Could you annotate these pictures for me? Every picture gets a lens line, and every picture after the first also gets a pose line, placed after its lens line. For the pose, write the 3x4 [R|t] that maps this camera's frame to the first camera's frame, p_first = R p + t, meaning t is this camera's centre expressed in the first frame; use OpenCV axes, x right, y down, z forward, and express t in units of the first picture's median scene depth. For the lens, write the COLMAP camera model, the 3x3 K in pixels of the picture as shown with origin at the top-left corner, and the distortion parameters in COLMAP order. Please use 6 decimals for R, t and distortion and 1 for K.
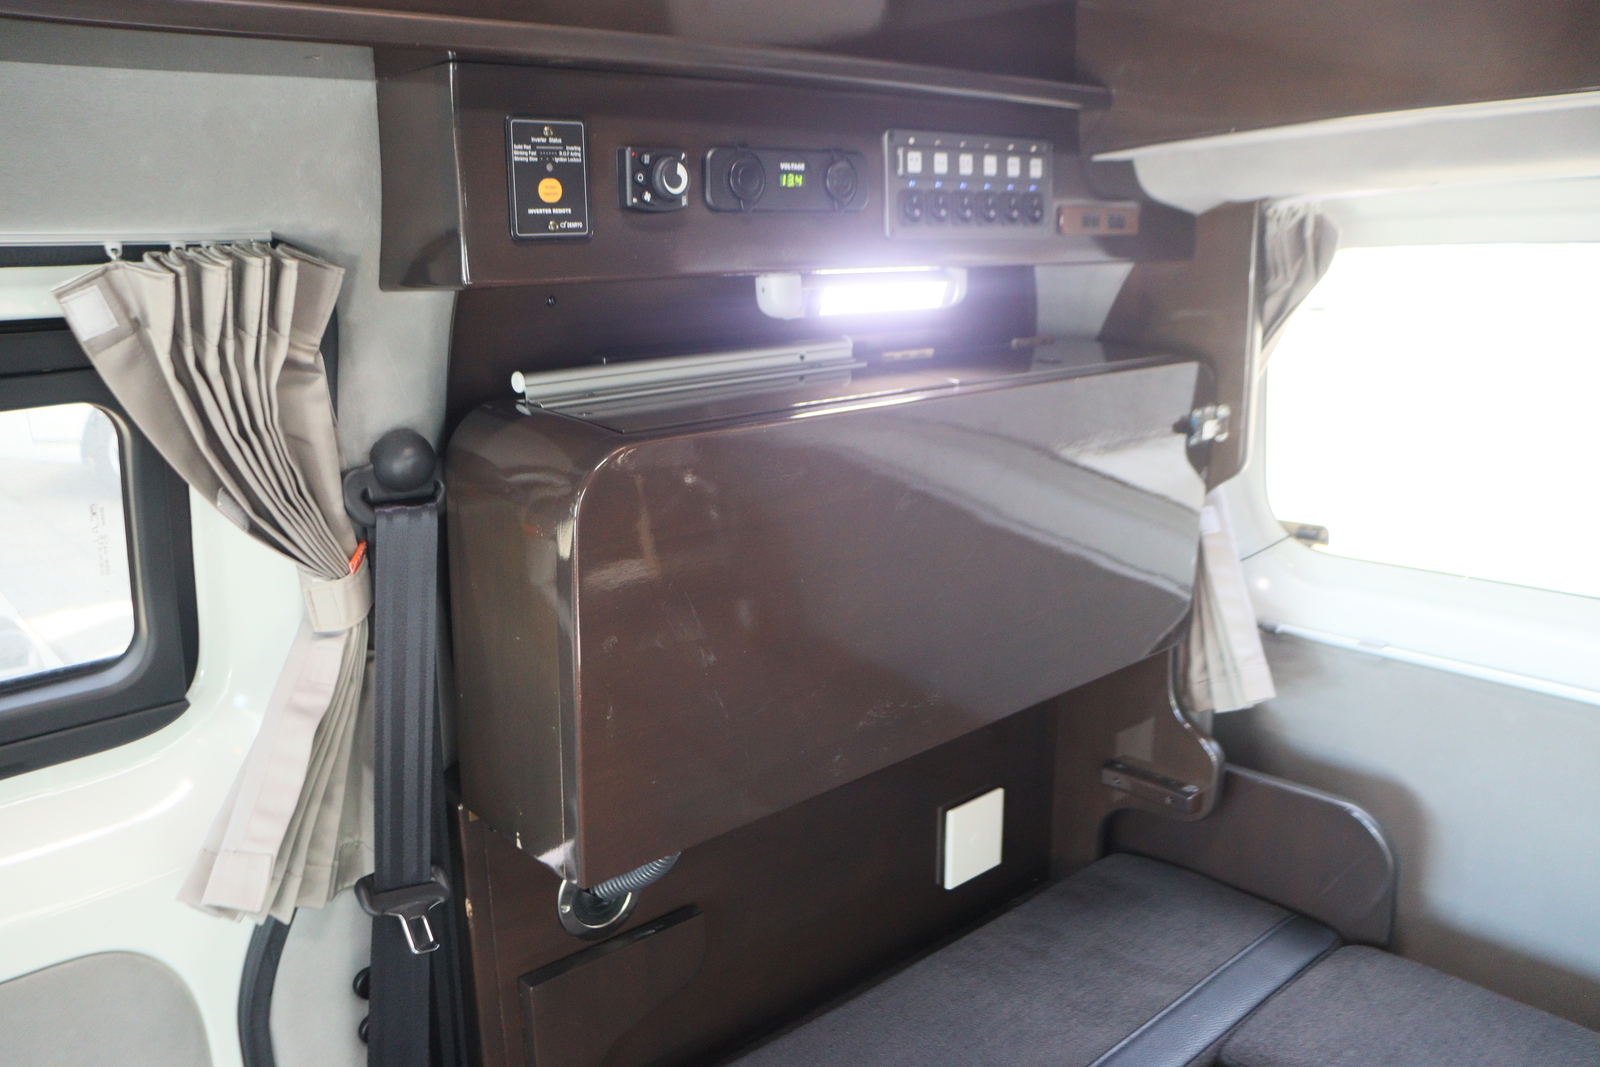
lens RADIAL K [[1325.7, 0, 800.0], [0, 1325.7, 533.5], [0, 0, 1]] dist [-0.189838, 0.168224]
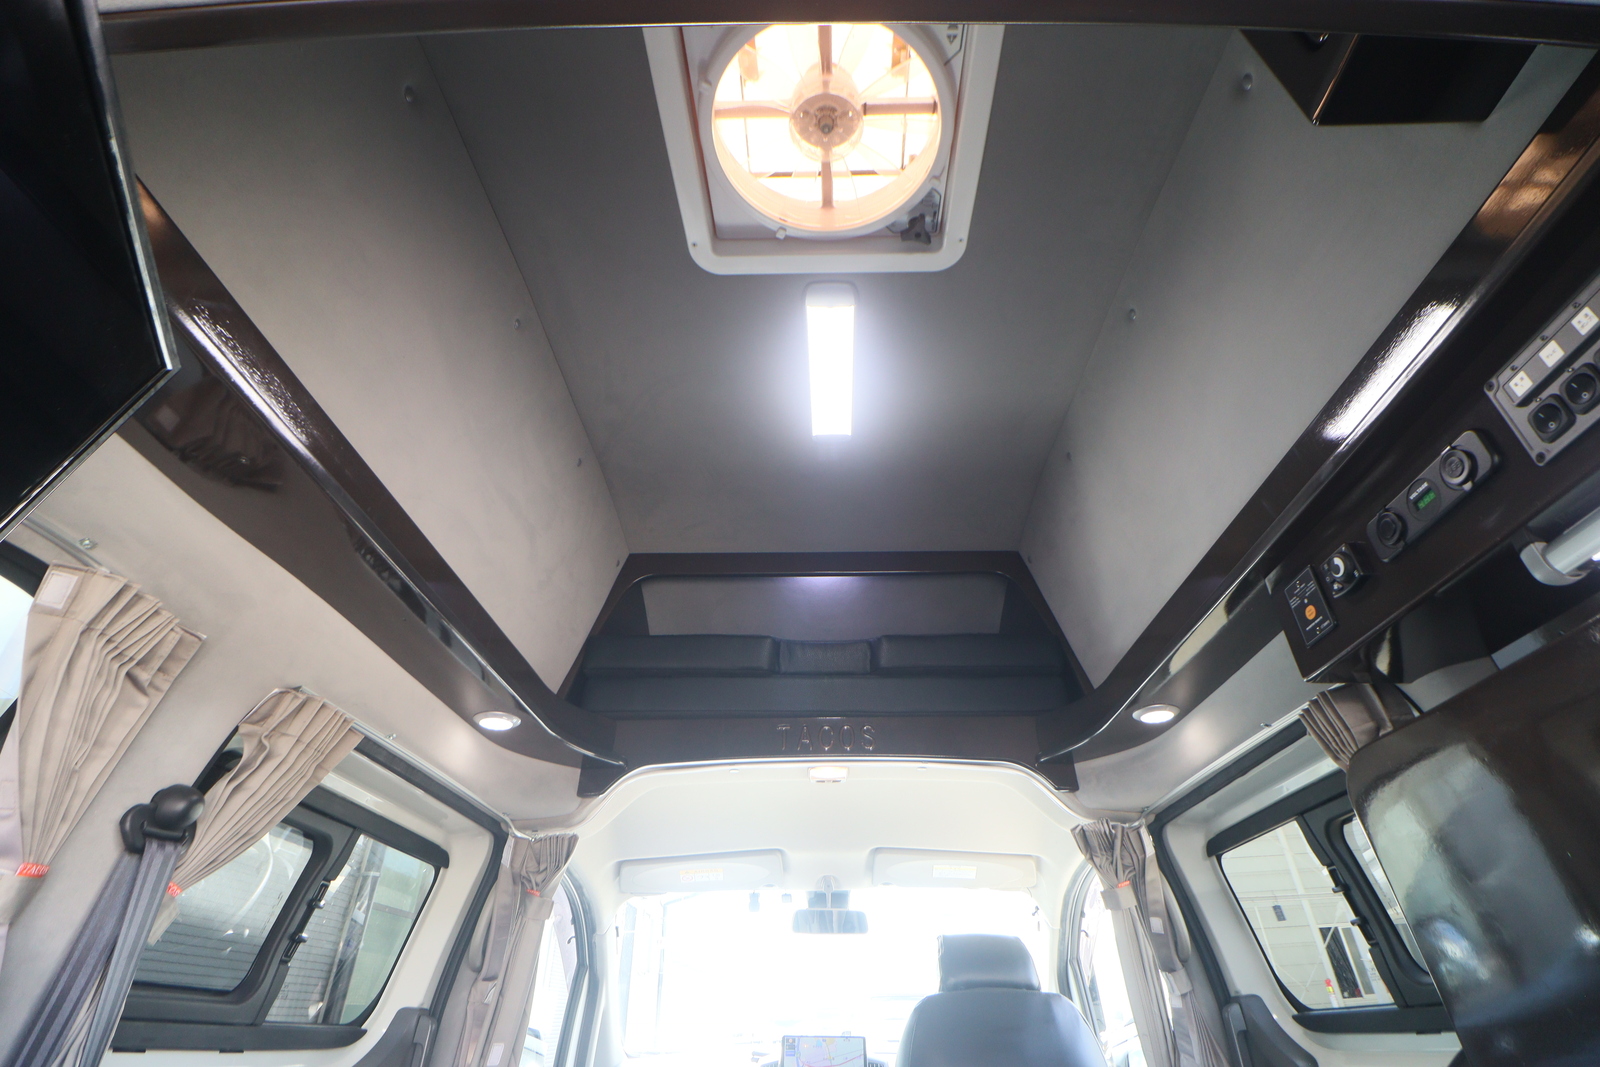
lens RADIAL K [[734.5, 0, 800.0], [0, 734.5, 533.5], [0, 0, 1]] dist [0.000287, 0.000027]
pose [[-0.710364, -0.386184, -0.588425, 0.816518], [-0.165874, 0.904337, -0.393269, 0.131268], [0.684009, -0.181760, -0.706467, 1.087304]]
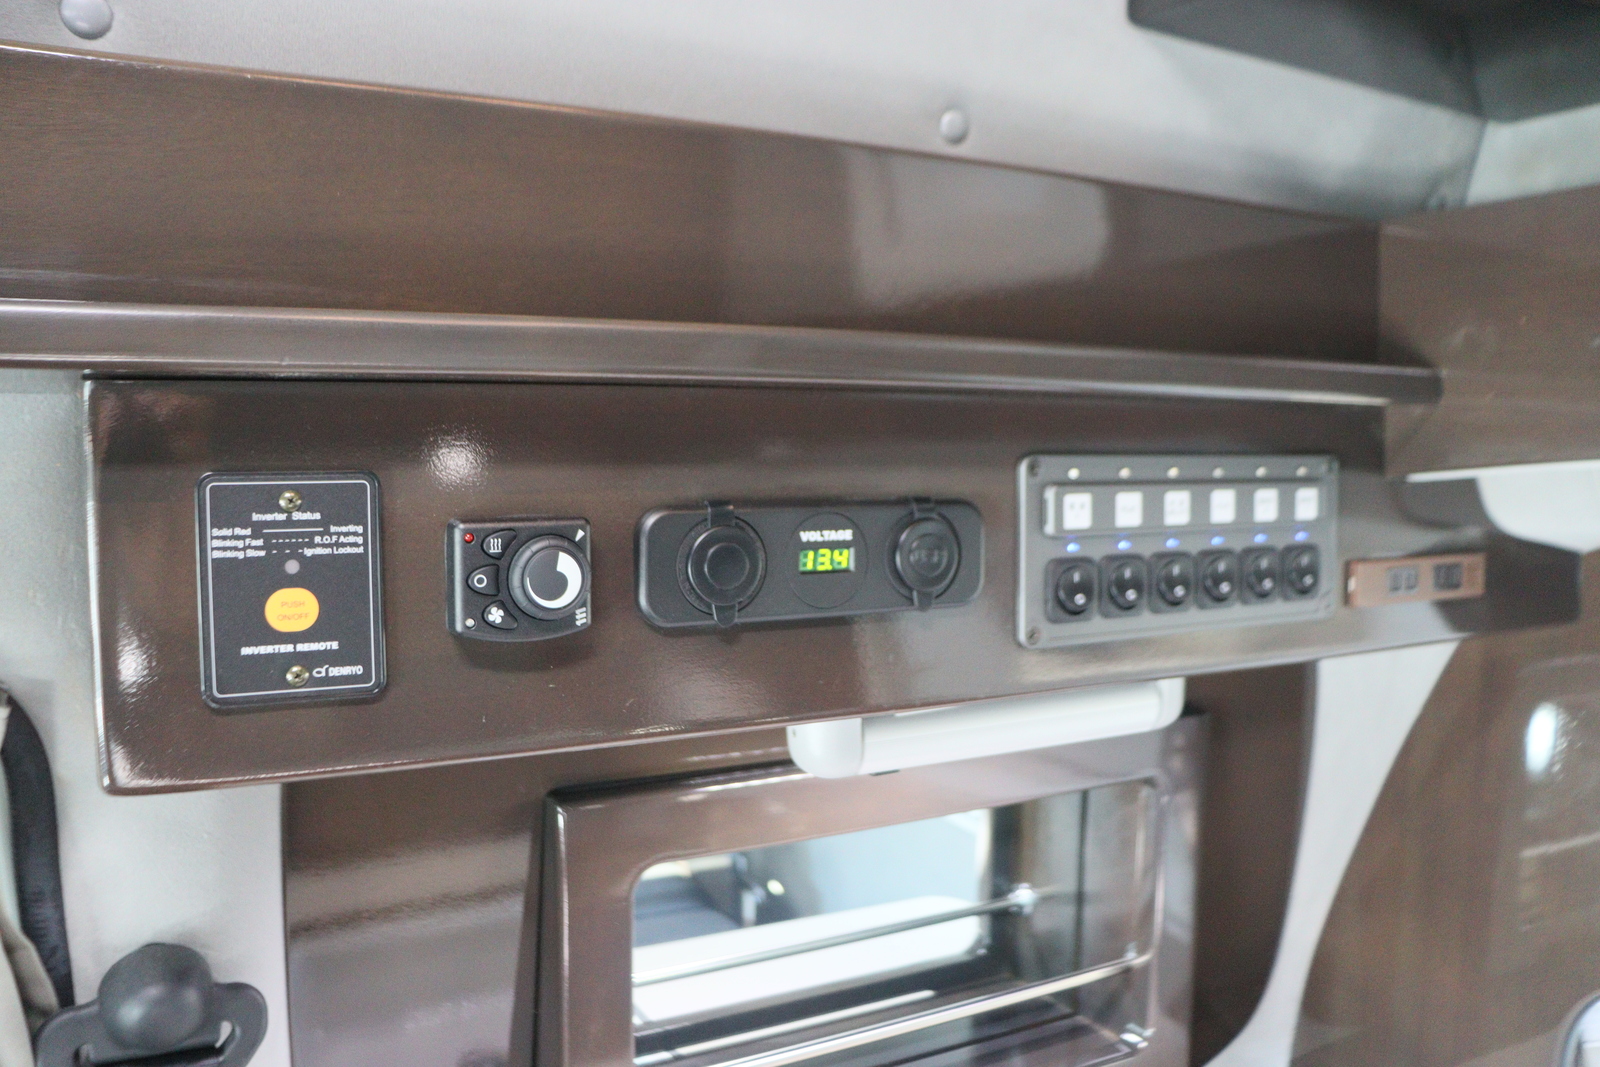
lens RADIAL K [[1325.7, 0, 800.0], [0, 1325.7, 533.5], [0, 0, 1]] dist [-0.189838, 0.168224]
pose [[0.971672, 0.034426, -0.233814, 0.114858], [-0.069379, 0.987294, -0.142958, -0.202332], [0.225922, 0.155130, 0.961714, 0.463277]]
